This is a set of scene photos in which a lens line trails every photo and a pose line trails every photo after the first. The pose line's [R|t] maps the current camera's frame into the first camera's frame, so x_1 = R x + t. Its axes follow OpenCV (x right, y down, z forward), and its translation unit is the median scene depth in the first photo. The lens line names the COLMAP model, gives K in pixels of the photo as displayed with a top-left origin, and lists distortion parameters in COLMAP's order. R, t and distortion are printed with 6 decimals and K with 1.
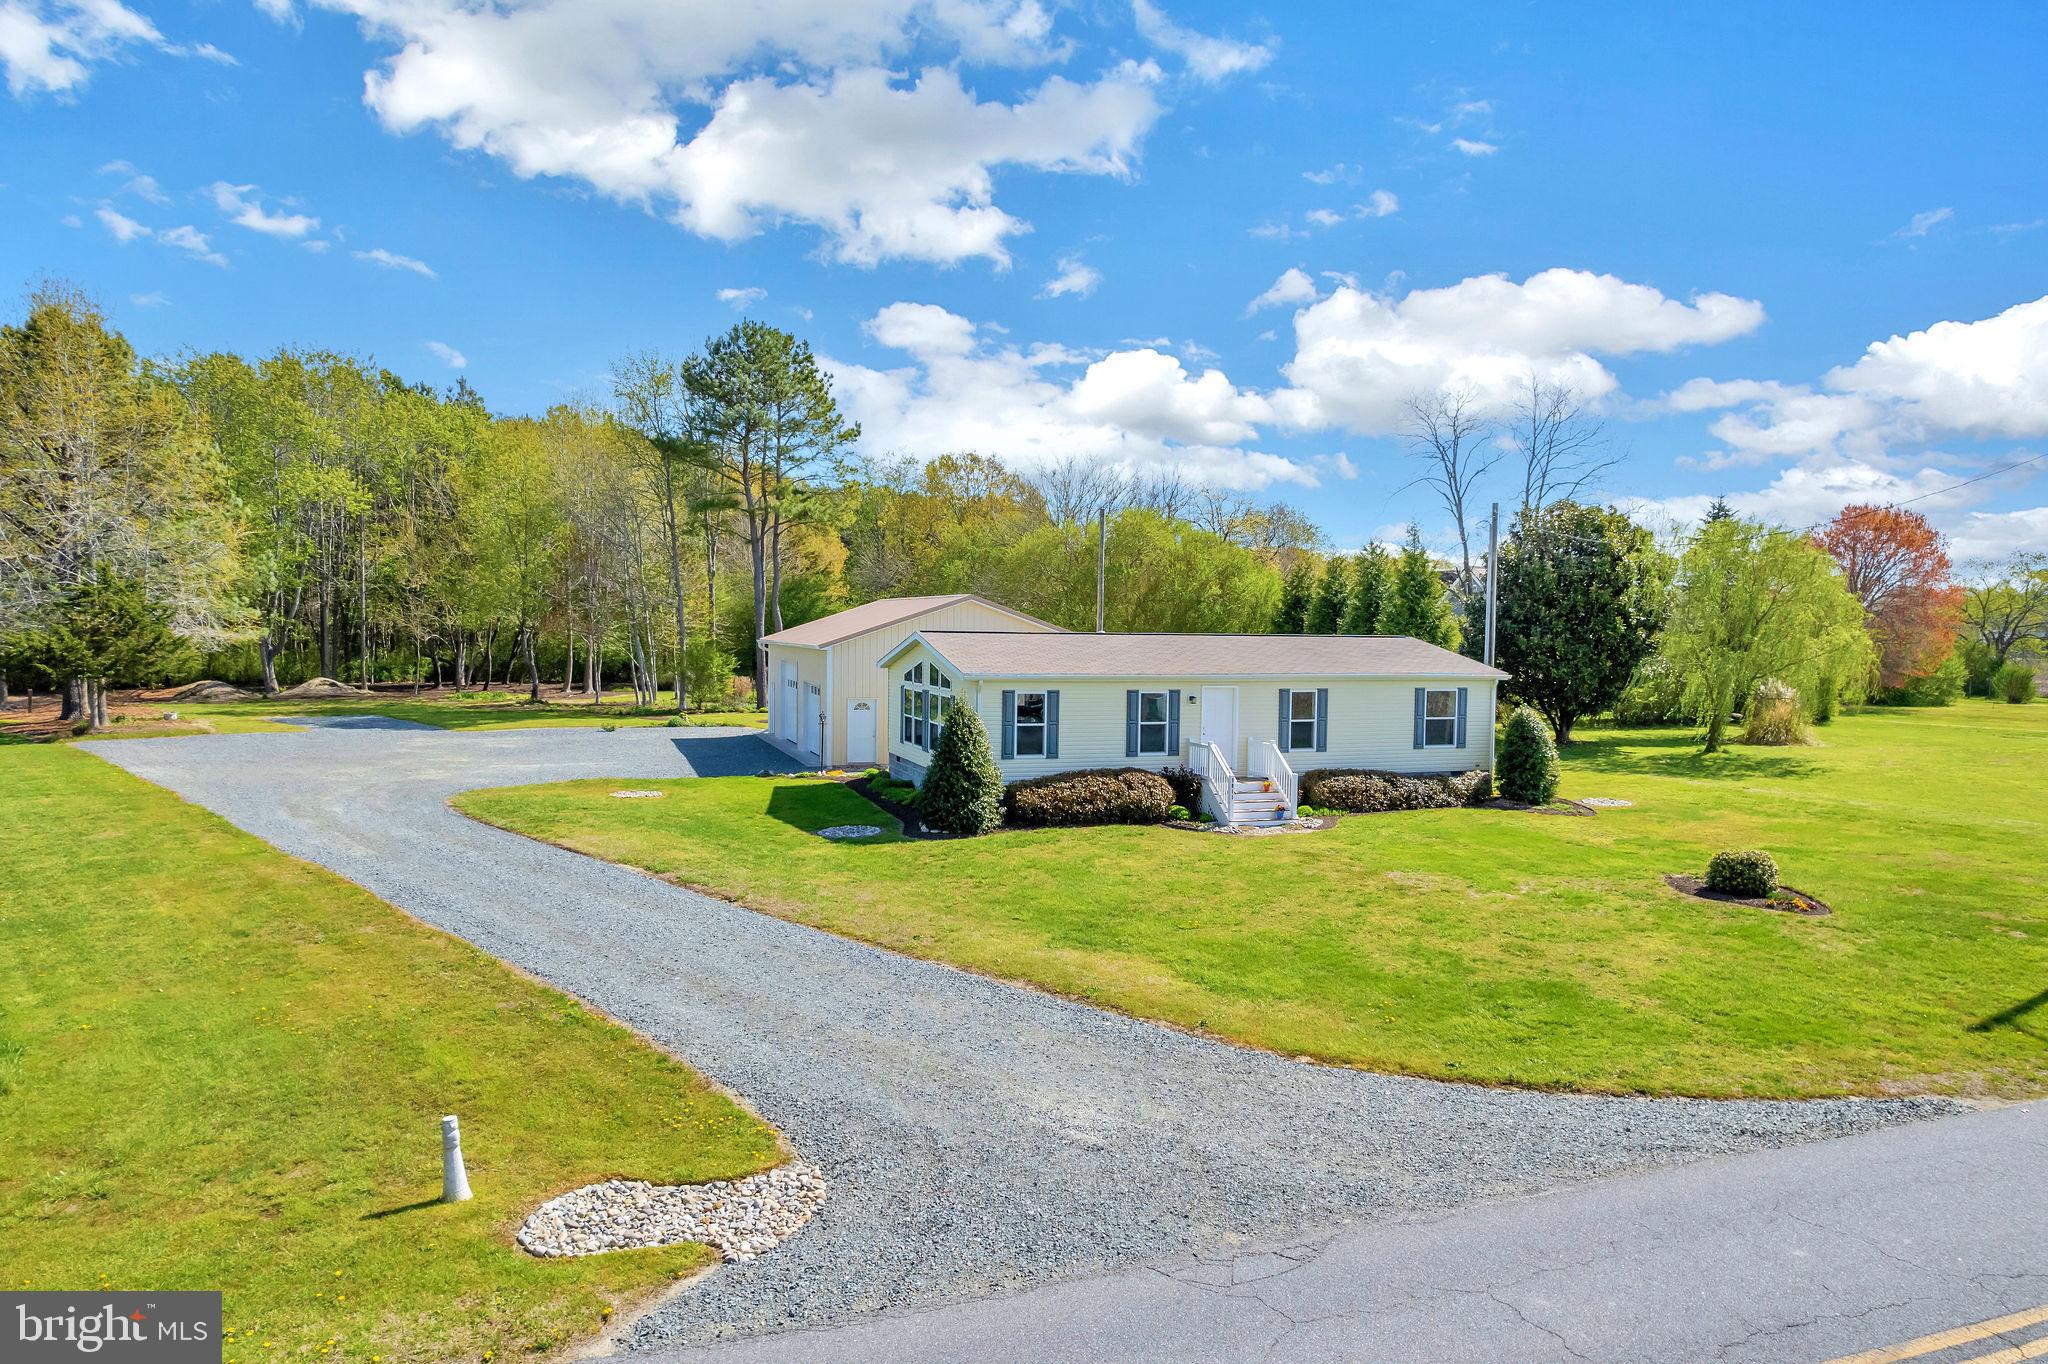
lens RADIAL K [[1311.3, 0, 1015.9], [0, 1311.3, 671.3], [0, 0, 1]] dist [-0.038089, 0.000889]
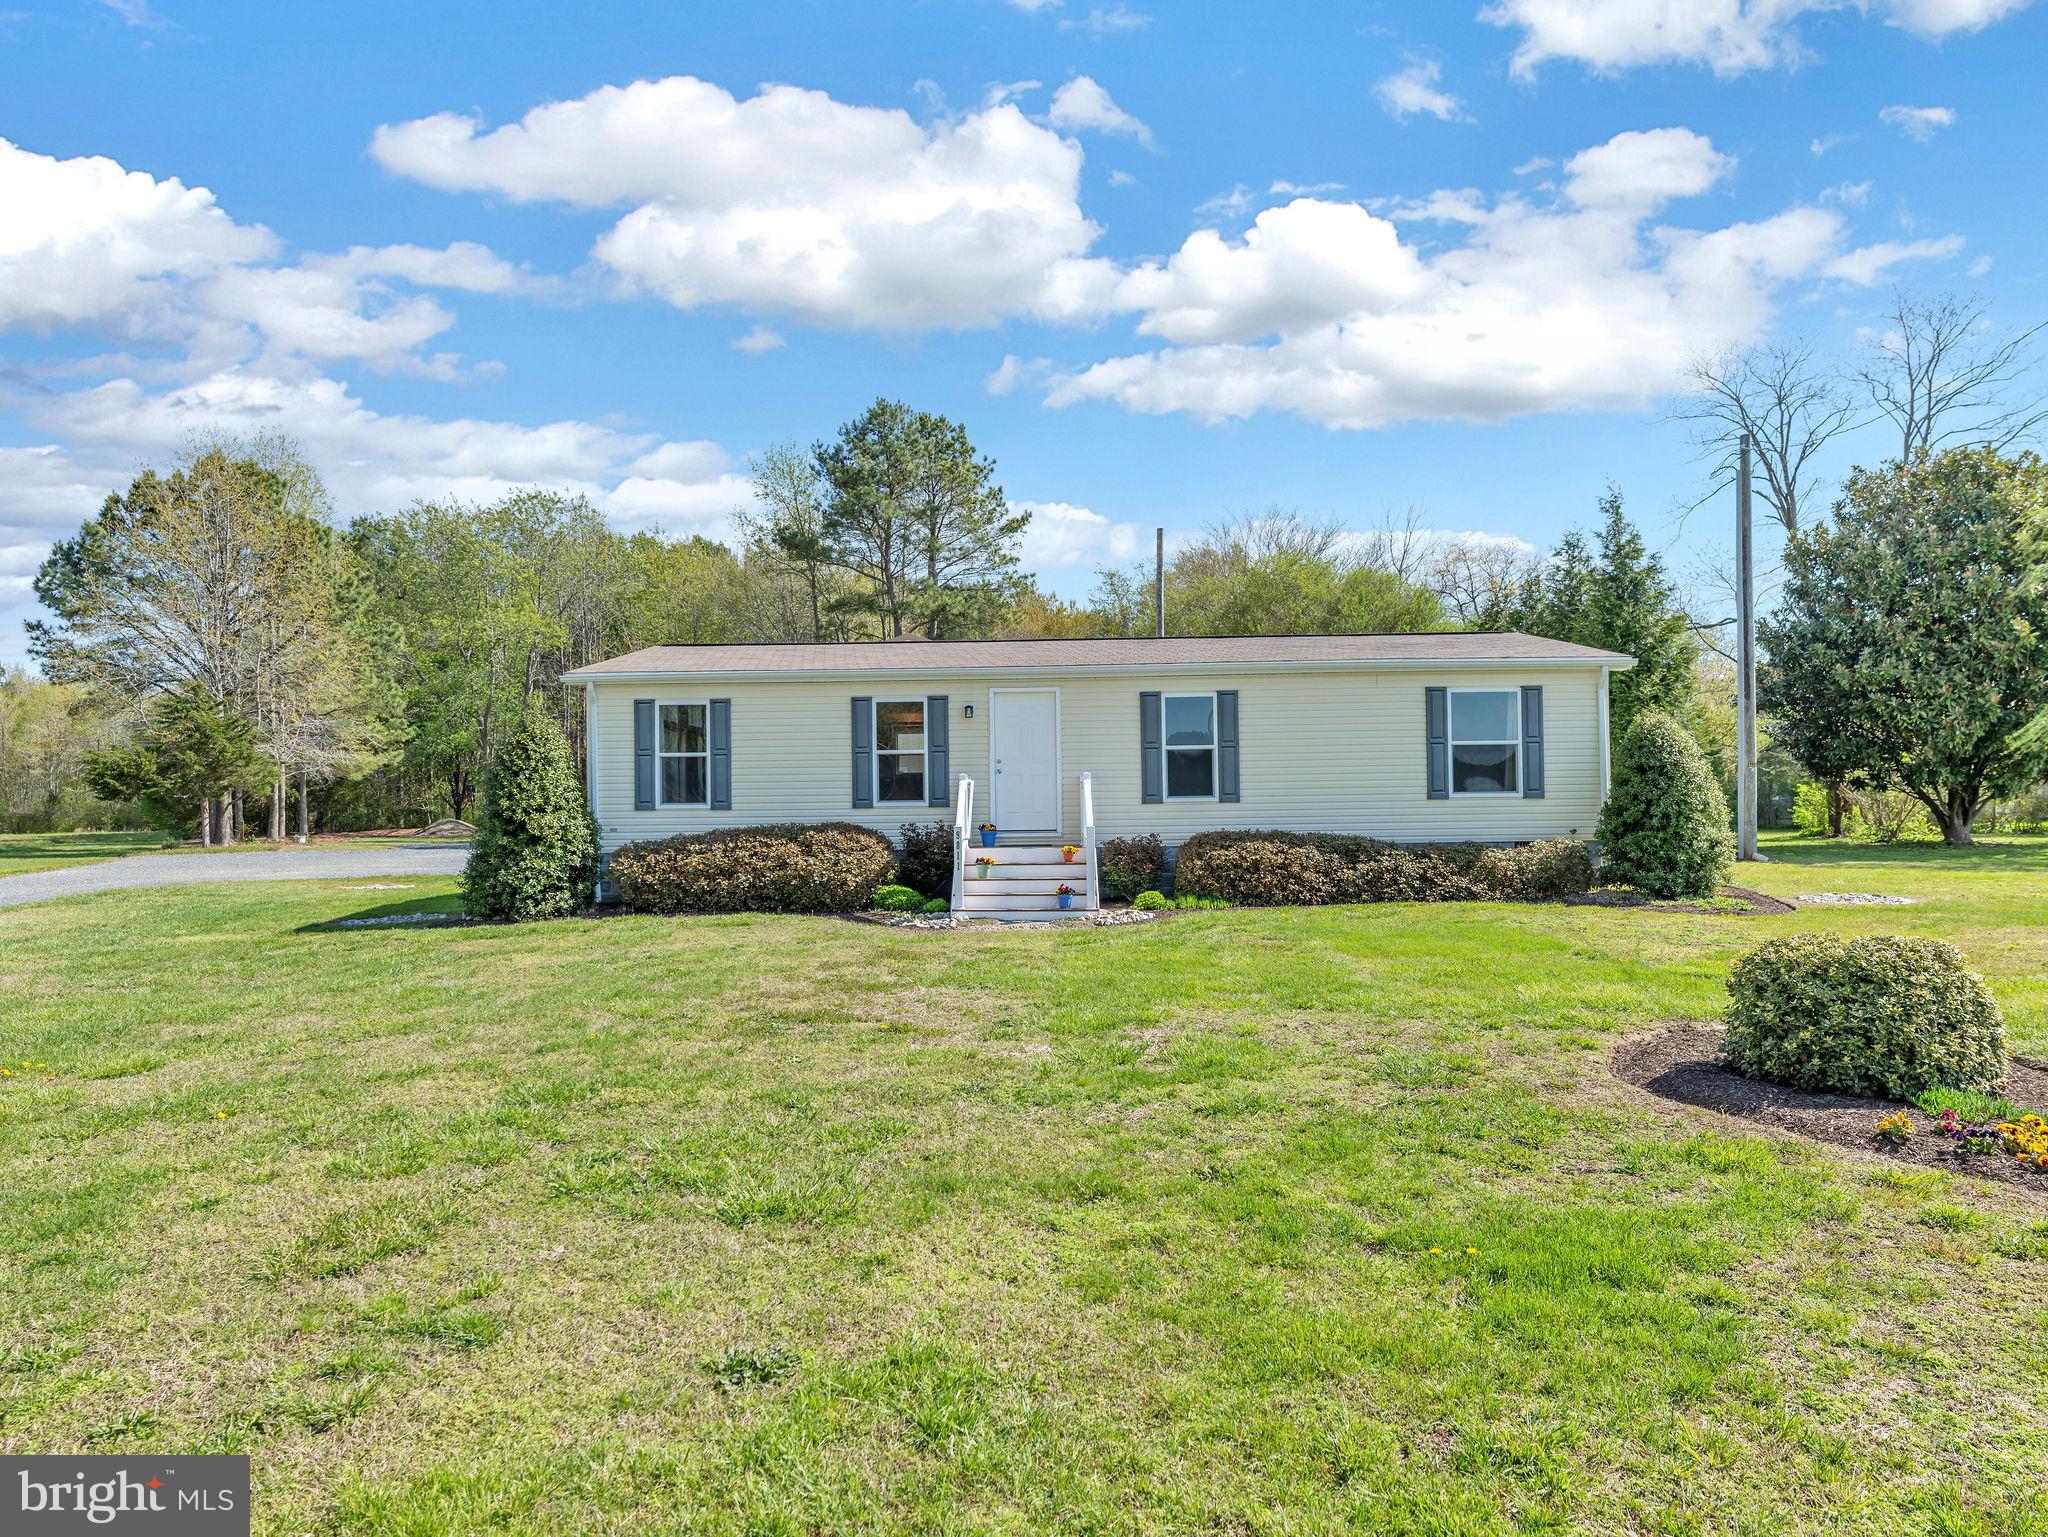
lens RADIAL K [[1226.8, 0, 1032.0], [0, 1226.8, 780.8], [0, 0, 1]] dist [-0.008799, 0.001671]
pose [[0.932849, -0.032798, -0.358771, 0.357269], [0.011852, 0.998102, -0.060429, 0.086264], [0.360072, 0.052119, 0.931468, 0.496049]]
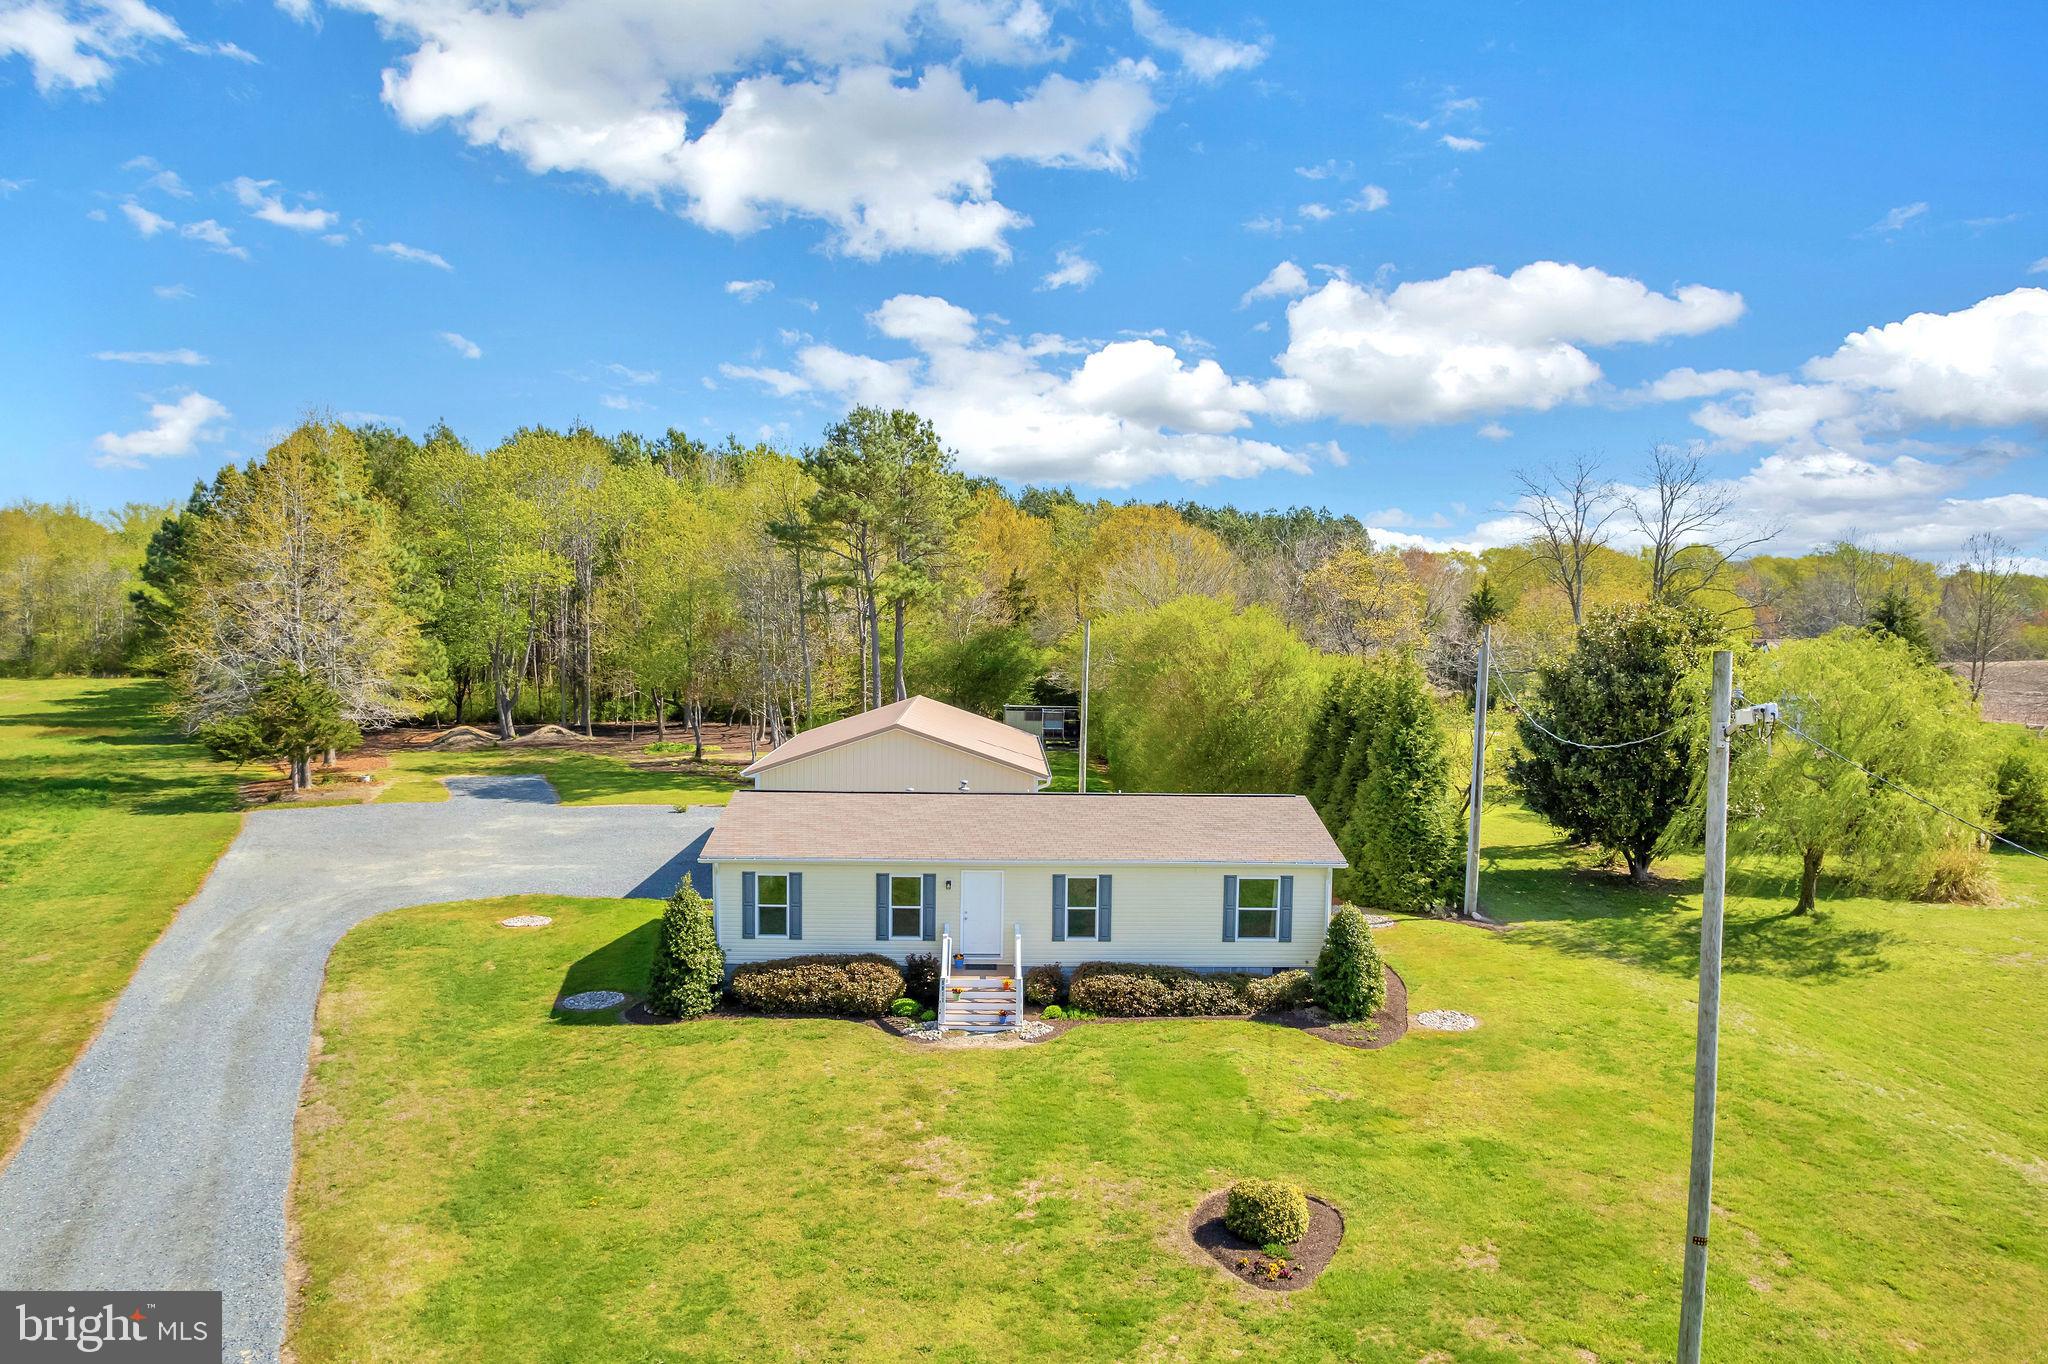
lens RADIAL K [[1311.3, 0, 1036.8], [0, 1311.3, 639.4], [0, 0, 1]] dist [-0.038089, 0.000889]
pose [[0.947525, 0.009657, -0.319536, 0.504035], [-0.010284, 0.999947, -0.000275, -0.160282], [0.319517, 0.003547, 0.947574, 0.099804]]
